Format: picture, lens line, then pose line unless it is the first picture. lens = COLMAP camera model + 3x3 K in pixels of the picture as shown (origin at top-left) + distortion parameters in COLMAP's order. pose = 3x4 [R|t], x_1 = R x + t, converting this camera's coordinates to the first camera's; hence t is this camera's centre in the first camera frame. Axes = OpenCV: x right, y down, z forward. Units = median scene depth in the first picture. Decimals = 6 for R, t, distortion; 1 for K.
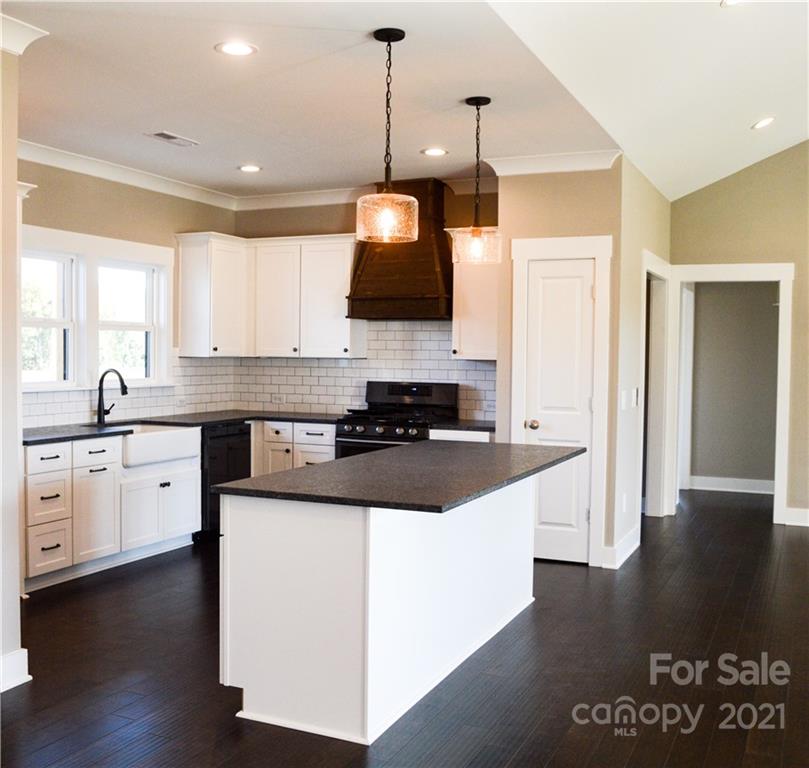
lens RADIAL K [[995.8, 0, 404.5], [0, 995.8, 384.0], [0, 0, 1]] dist [-0.141339, 0.013272]
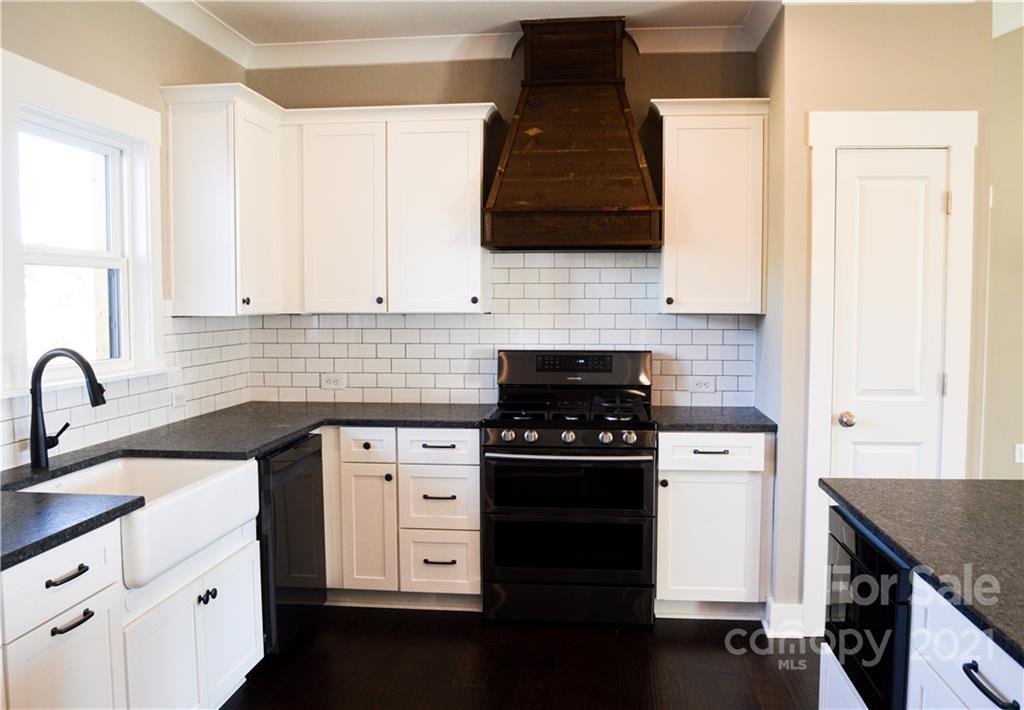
lens RADIAL K [[829.2, 0, 512.0], [0, 829.2, 355.0], [0, 0, 1]] dist [-0.106137, 0.044483]
pose [[0.948536, -0.032131, 0.315036, -0.197021], [0.021429, 0.999072, 0.037375, -0.019356], [-0.315944, -0.028701, 0.948344, 0.526992]]
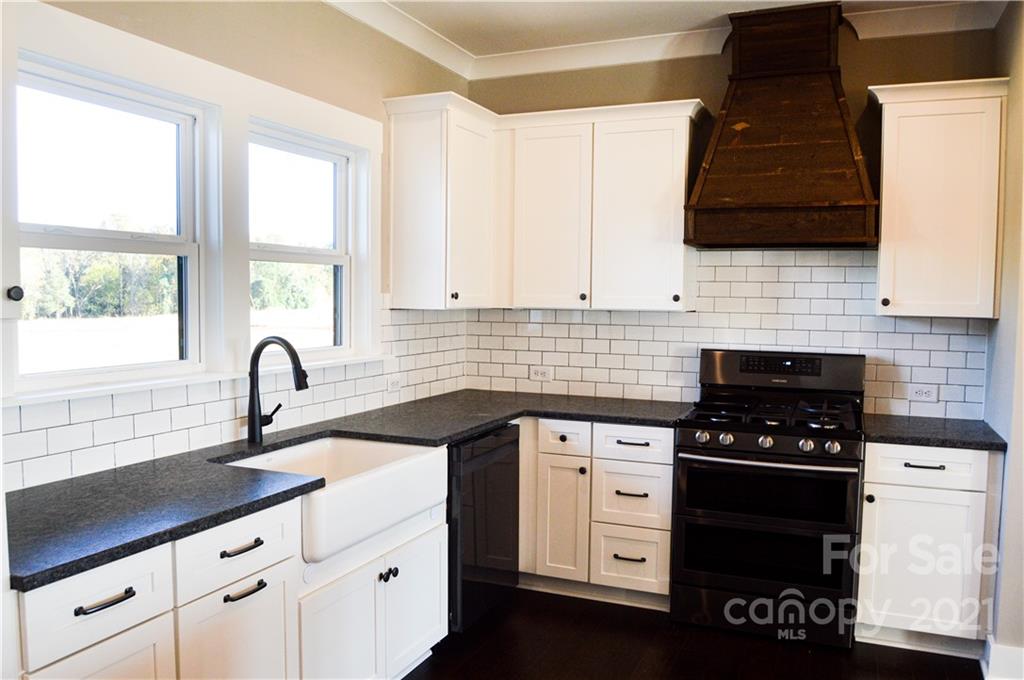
lens RADIAL K [[766.8, 0, 512.0], [0, 766.8, 340.0], [0, 0, 1]] dist [-0.103894, 0.039901]
pose [[0.999935, -0.000968, 0.011372, -0.163678], [0.000664, 0.999643, 0.026703, -0.021411], [-0.011394, -0.026693, 0.999579, 0.551881]]
